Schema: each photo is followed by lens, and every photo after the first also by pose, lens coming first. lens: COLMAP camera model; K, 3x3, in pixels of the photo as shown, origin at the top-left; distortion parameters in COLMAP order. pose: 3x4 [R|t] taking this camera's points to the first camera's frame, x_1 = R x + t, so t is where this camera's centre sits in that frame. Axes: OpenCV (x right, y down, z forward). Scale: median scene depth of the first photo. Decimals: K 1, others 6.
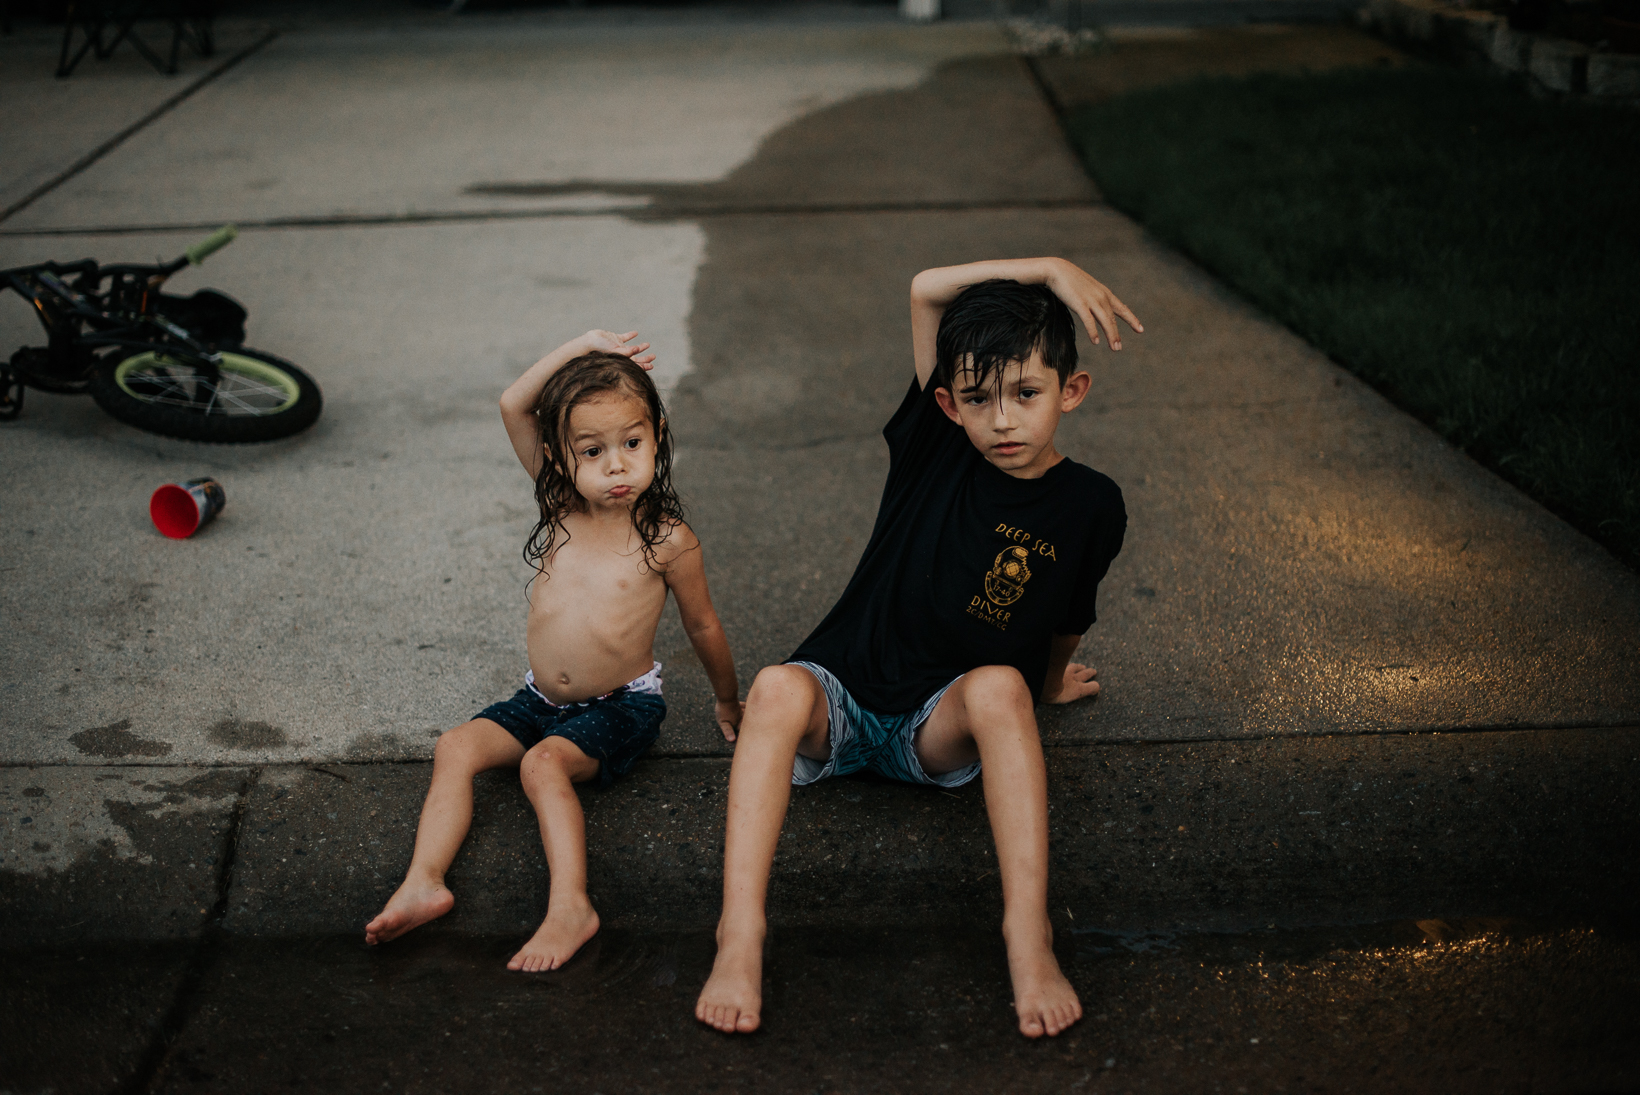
lens RADIAL K [[2395.1, 0, 820.0], [0, 2395.1, 547.5], [0, 0, 1]] dist [-0.151020, 0.136393]
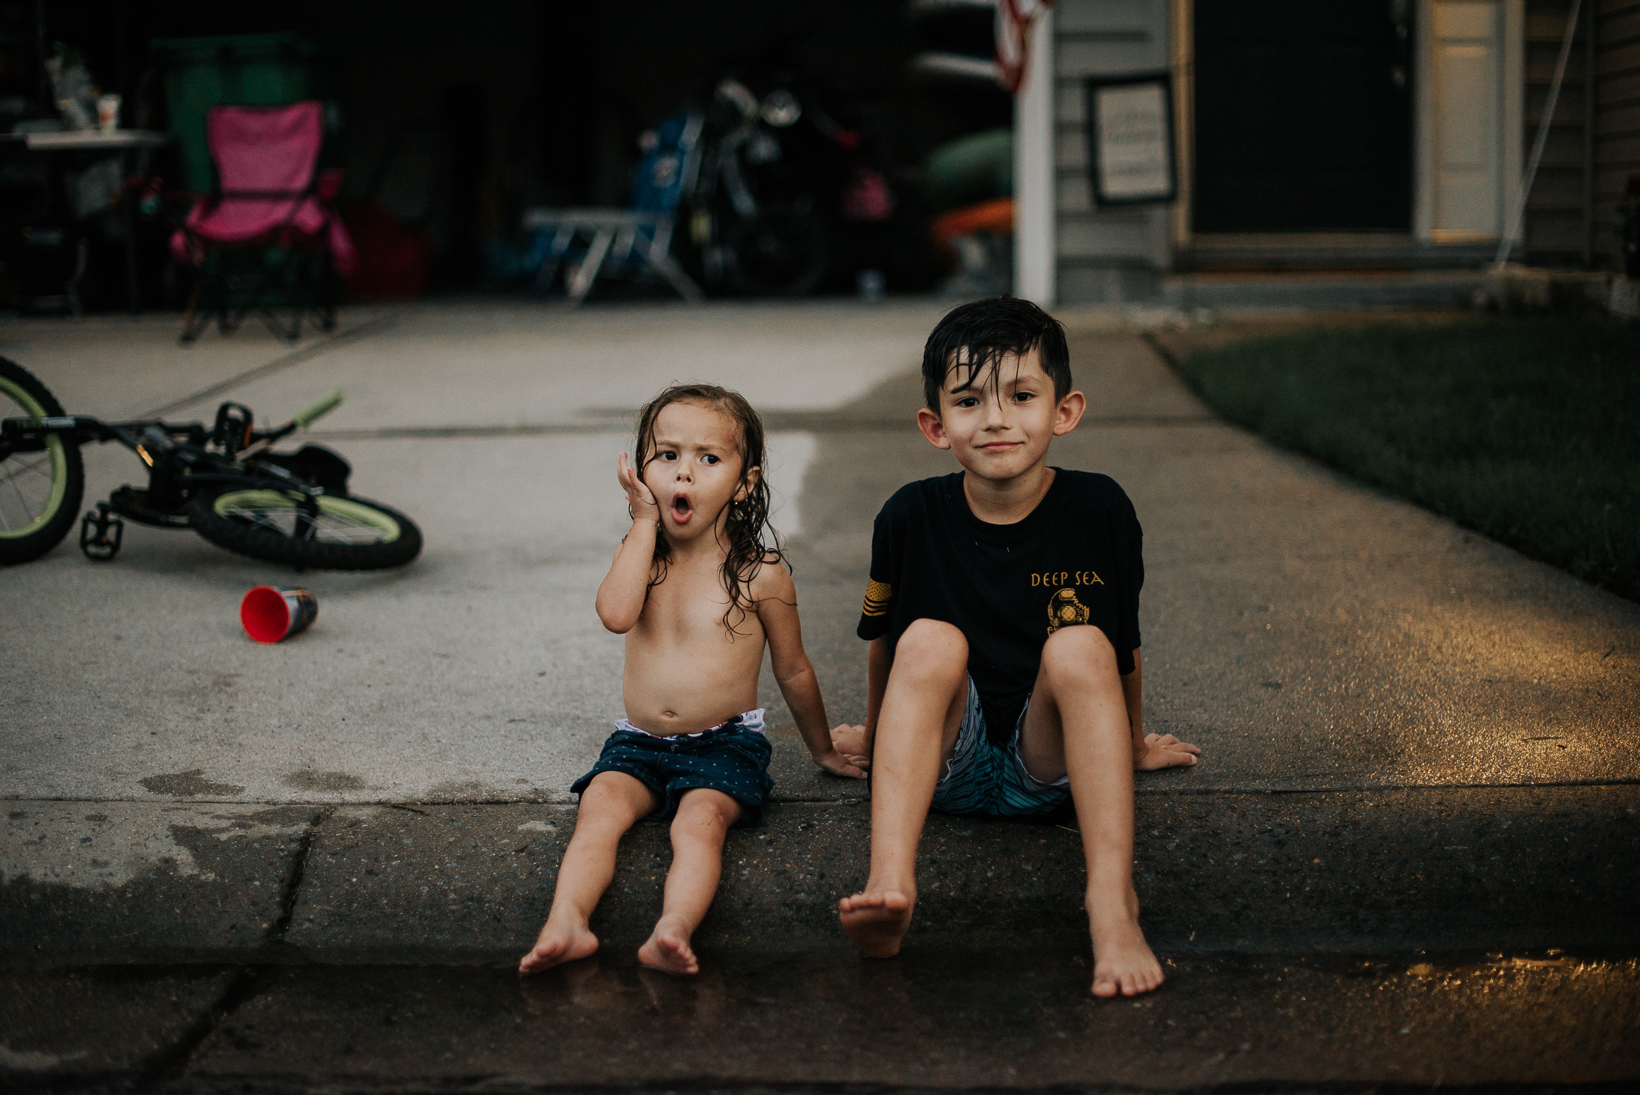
lens RADIAL K [[2395.1, 0, 820.0], [0, 2395.1, 547.5], [0, 0, 1]] dist [-0.151020, 0.136393]
pose [[0.998830, 0.009711, -0.047372, 0.000957], [-0.017824, 0.984590, -0.173966, 0.145387], [0.044953, 0.174607, 0.983612, 0.055552]]
